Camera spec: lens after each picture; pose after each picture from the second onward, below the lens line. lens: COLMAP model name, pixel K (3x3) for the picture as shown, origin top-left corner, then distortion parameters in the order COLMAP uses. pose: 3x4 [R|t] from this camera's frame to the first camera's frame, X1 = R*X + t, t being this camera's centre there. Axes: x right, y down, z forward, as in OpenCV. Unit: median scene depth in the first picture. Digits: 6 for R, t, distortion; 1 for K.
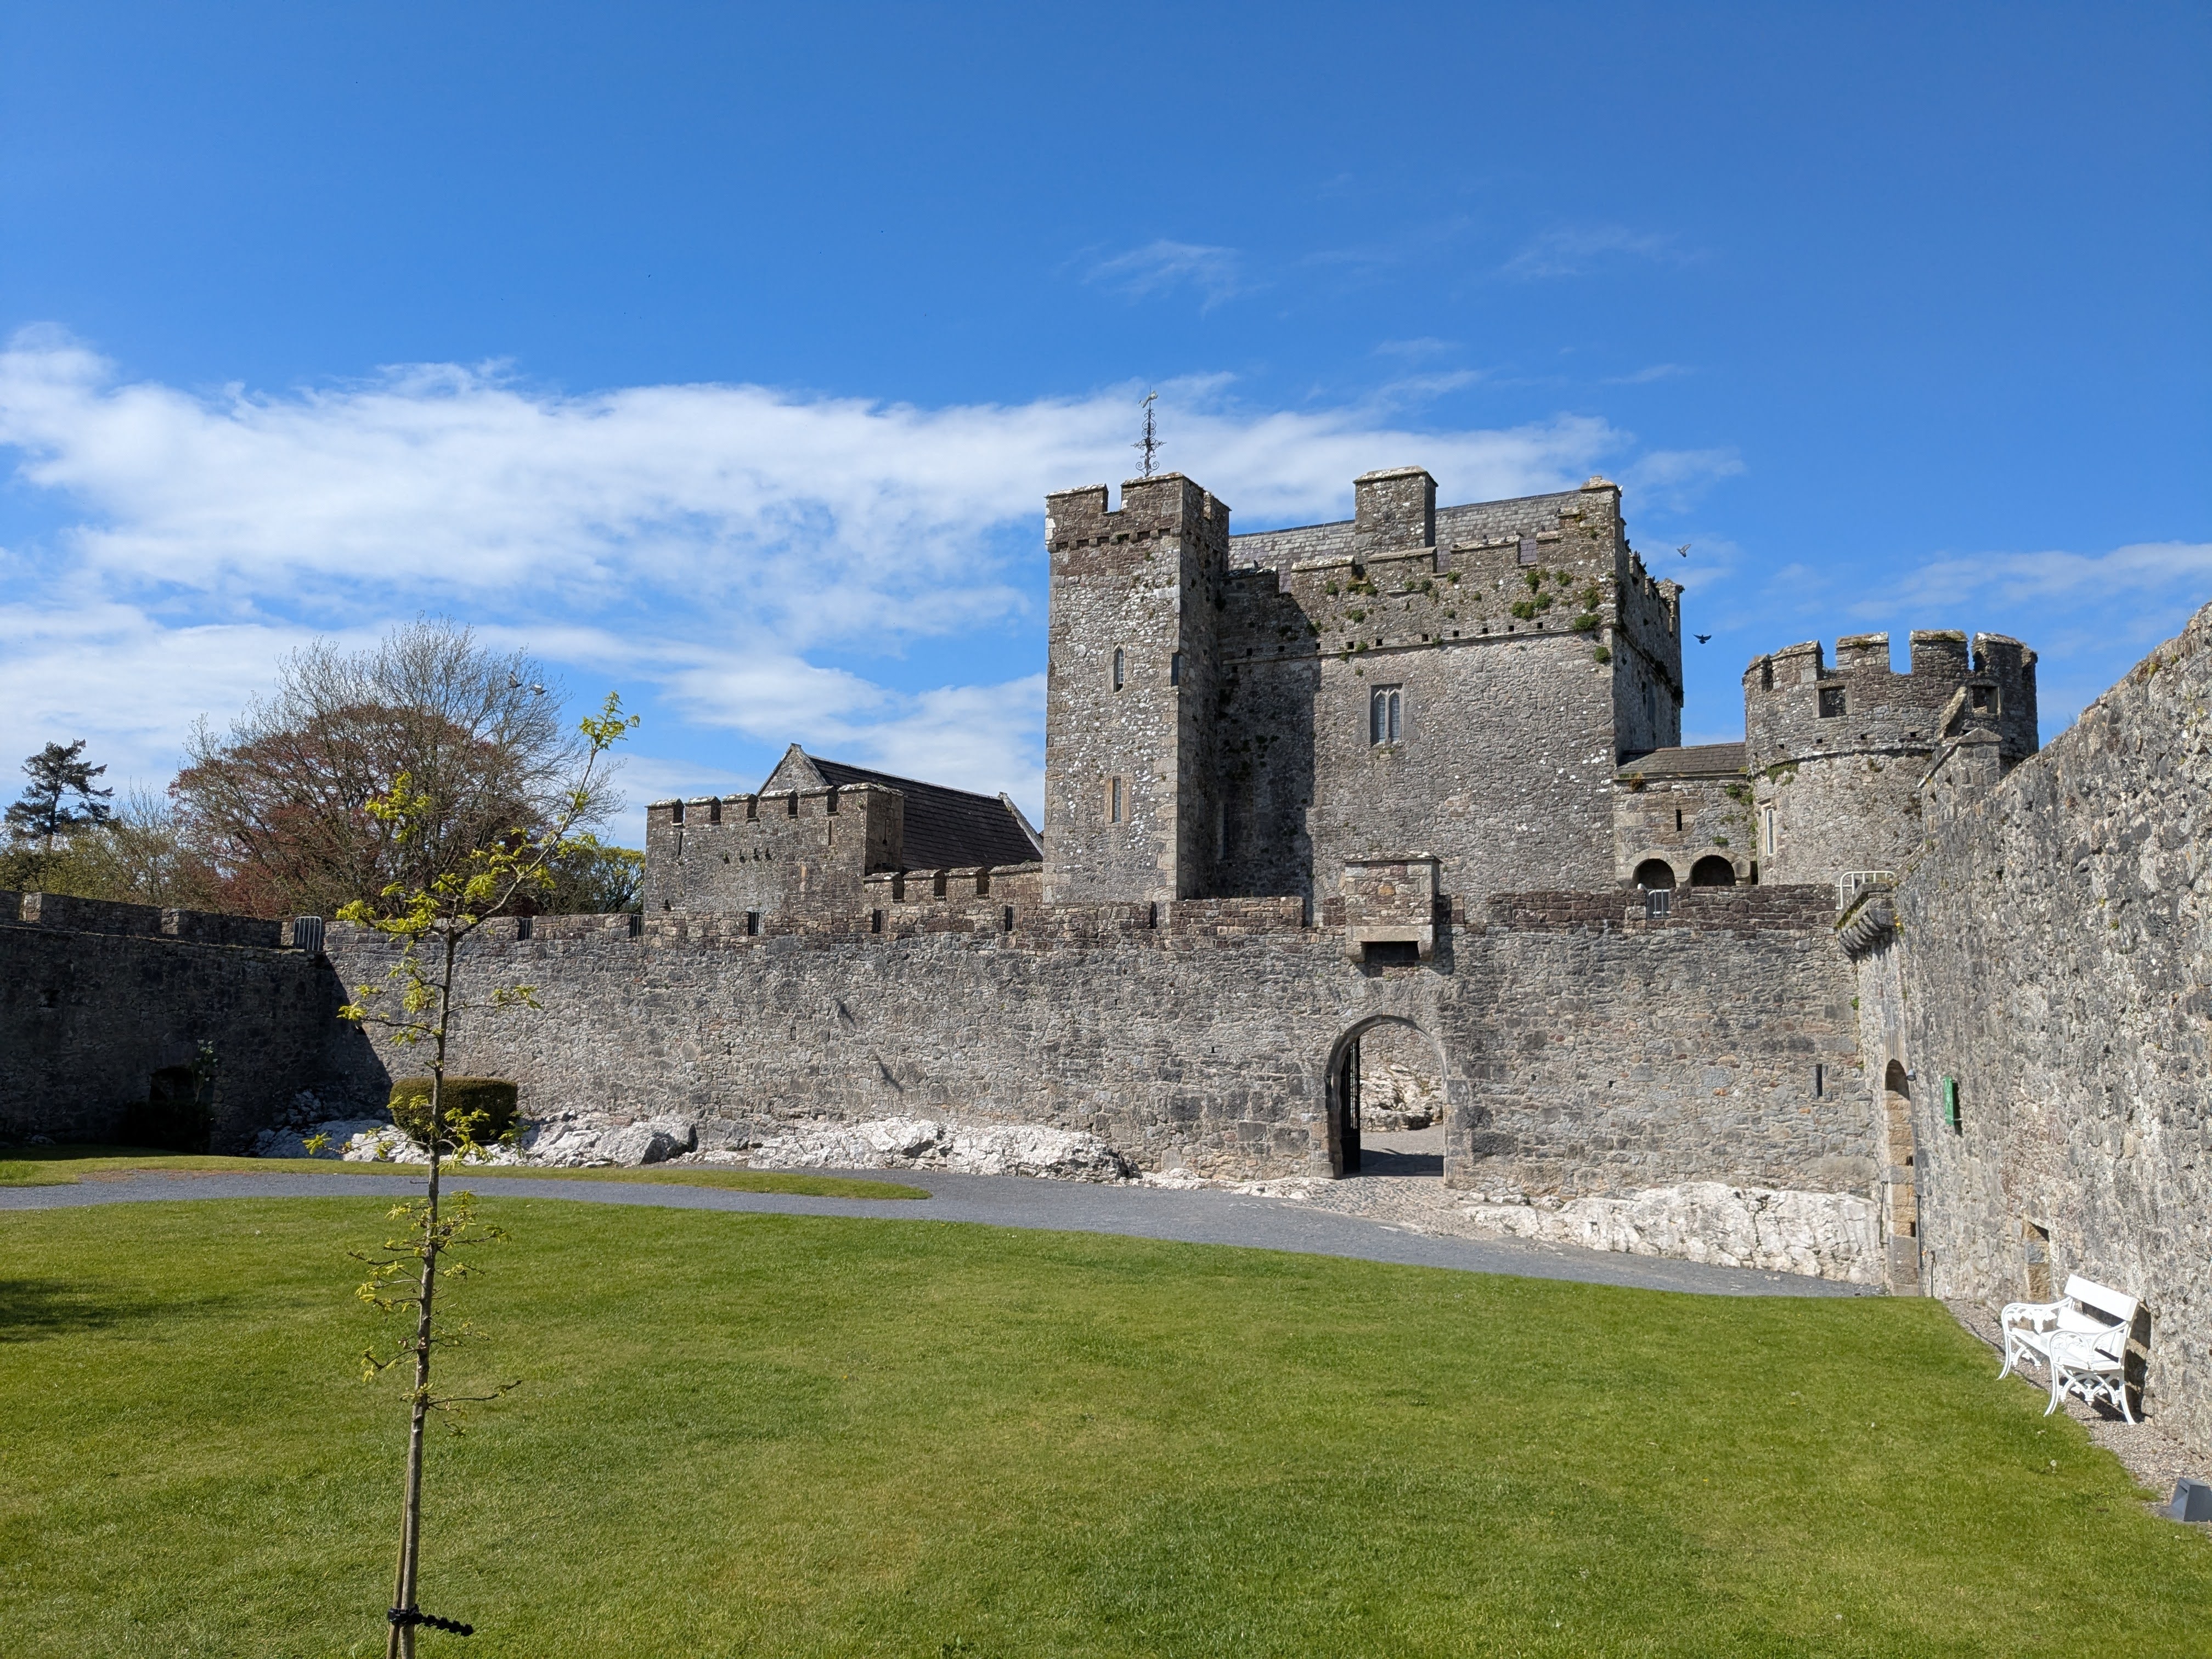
lens RADIAL K [[1748.2, 0, 1106.2], [0, 1748.2, 831.4], [0, 0, 1]] dist [0.003110, 0.000365]
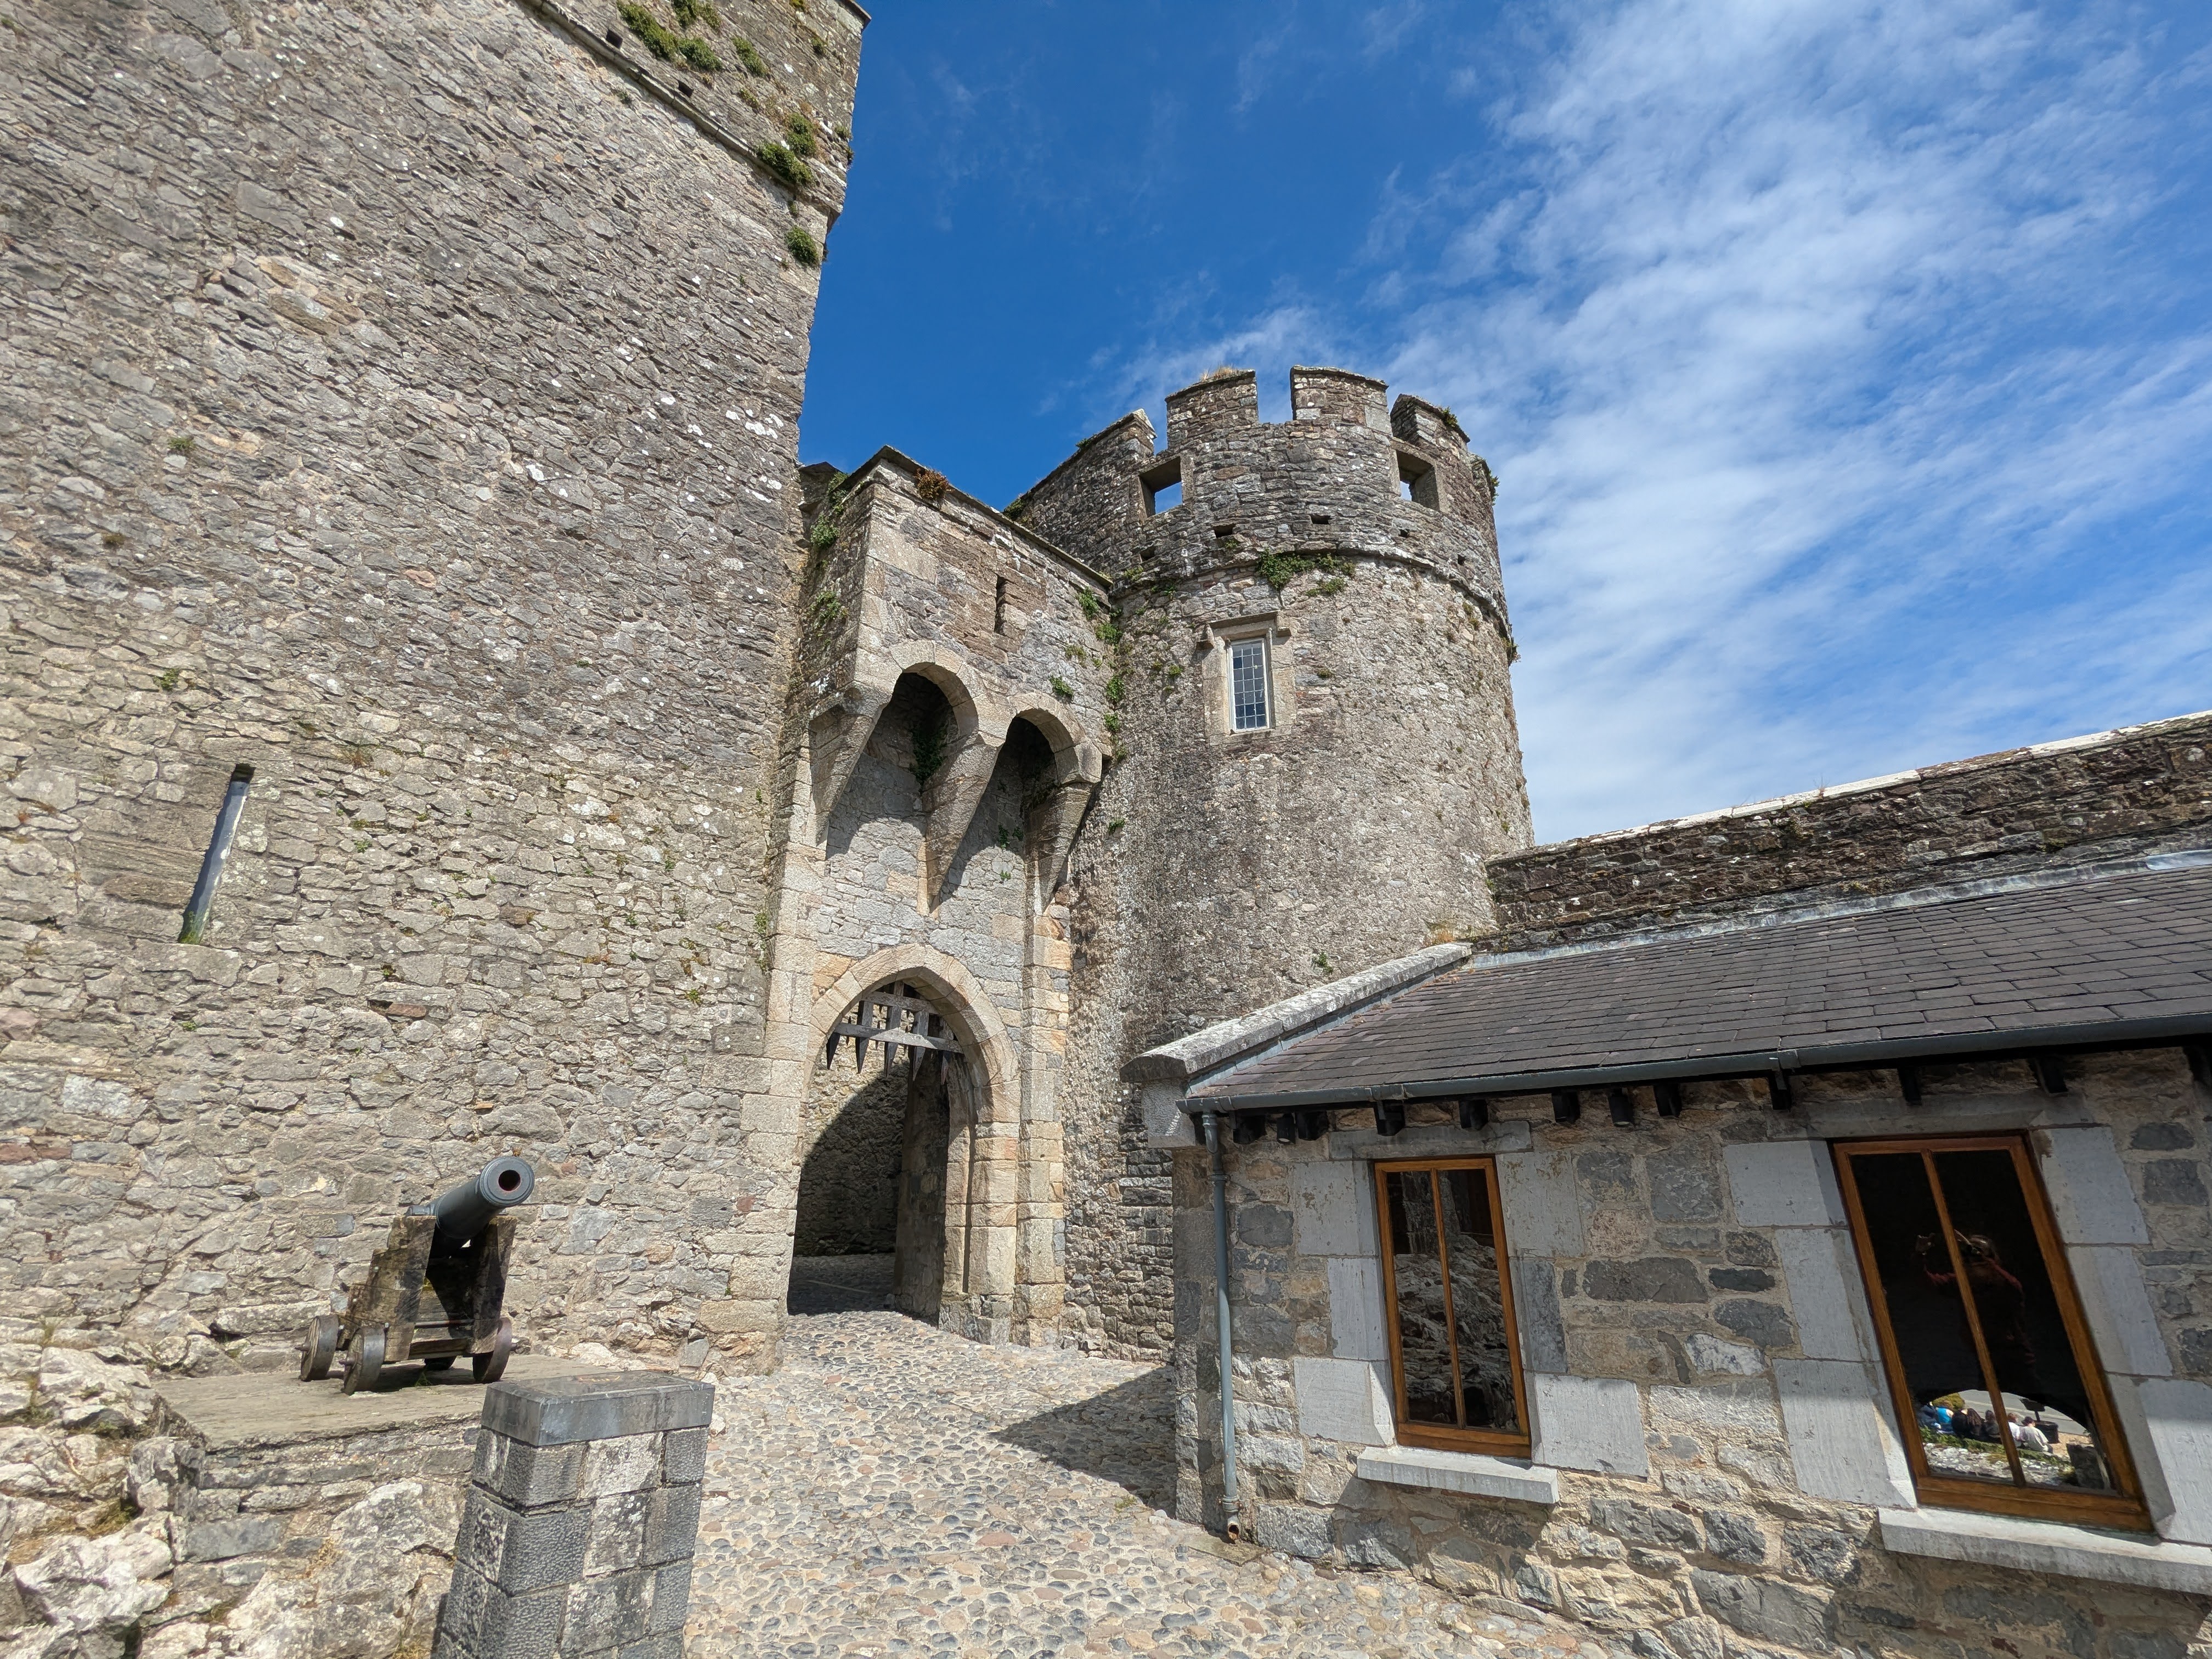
lens RADIAL K [[1048.8, 0, 1104.3], [0, 1048.8, 823.8], [0, 0, 1]] dist [-0.000370, -0.000172]
pose [[0.331250, 0.324695, 0.885916, 0.127609], [-0.120664, 0.945793, -0.301524, 0.113920], [-0.935796, -0.007019, 0.352473, 0.876343]]
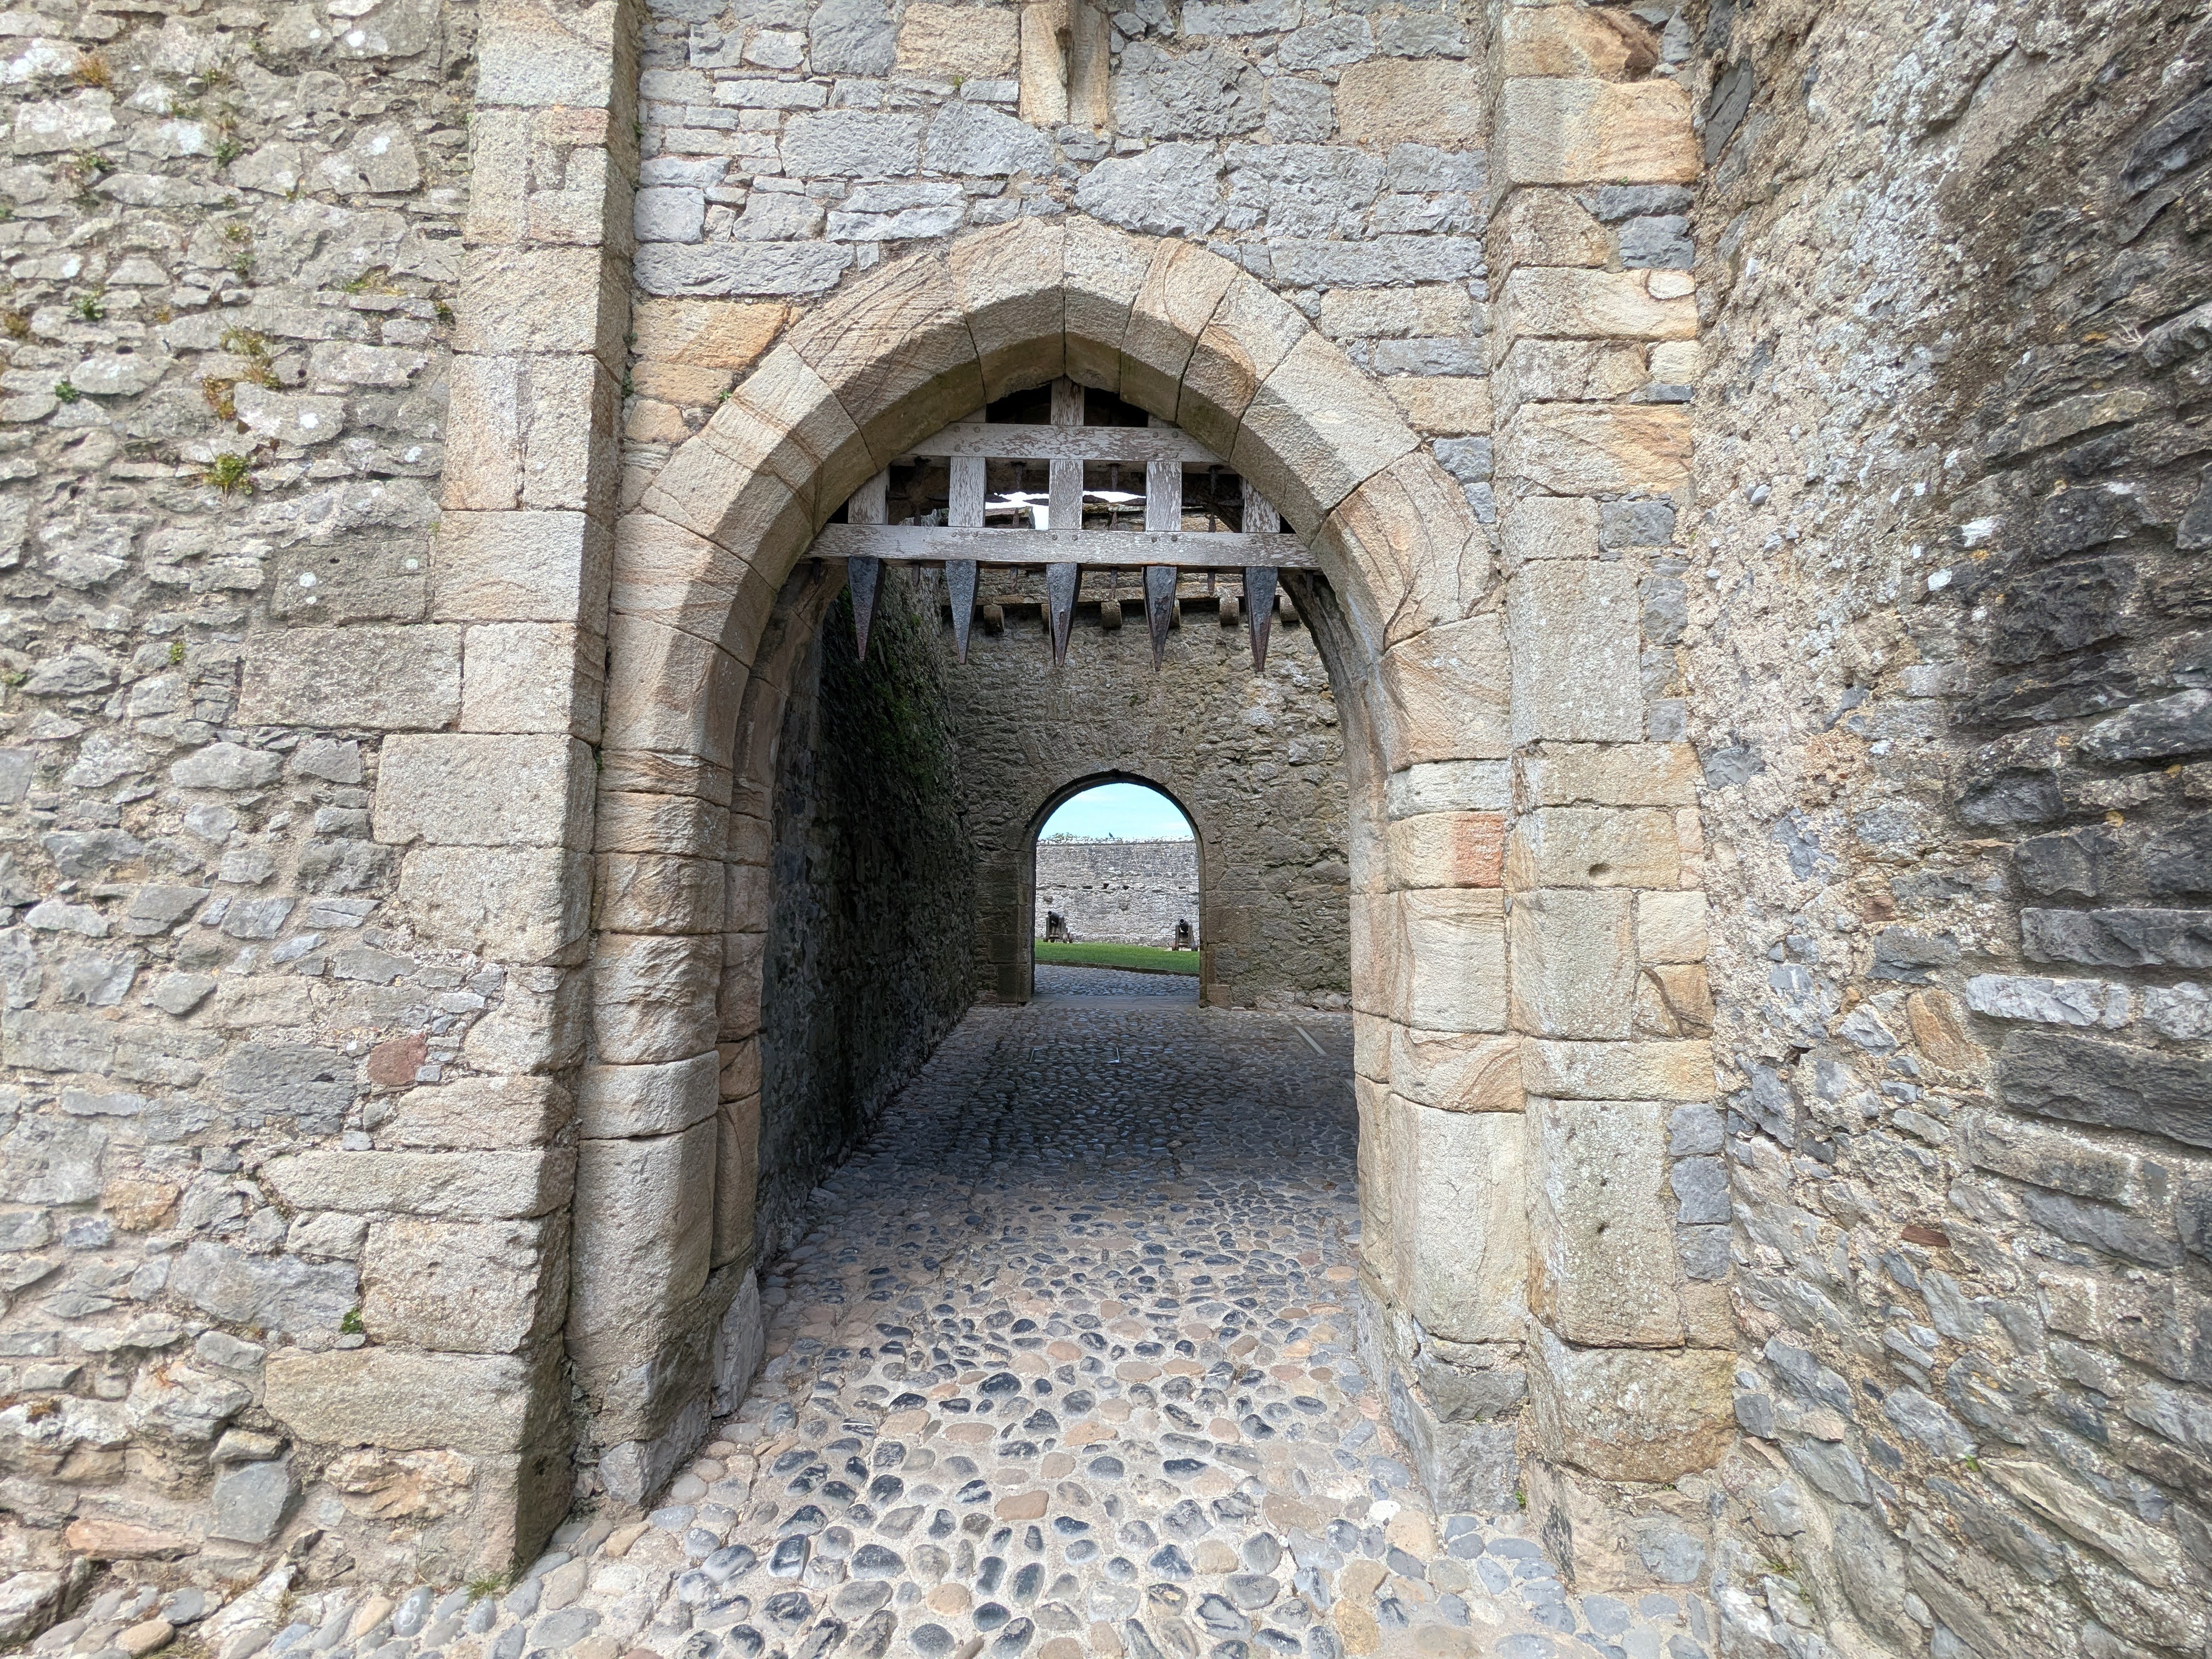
lens RADIAL K [[1048.8, 0, 1107.5], [0, 1048.8, 825.5], [0, 0, 1]] dist [-0.000370, -0.000172]
pose [[0.888806, 0.028757, 0.457380, 0.292893], [-0.047801, 0.998403, 0.030116, 0.112177], [-0.455783, -0.048630, 0.888761, 0.927656]]
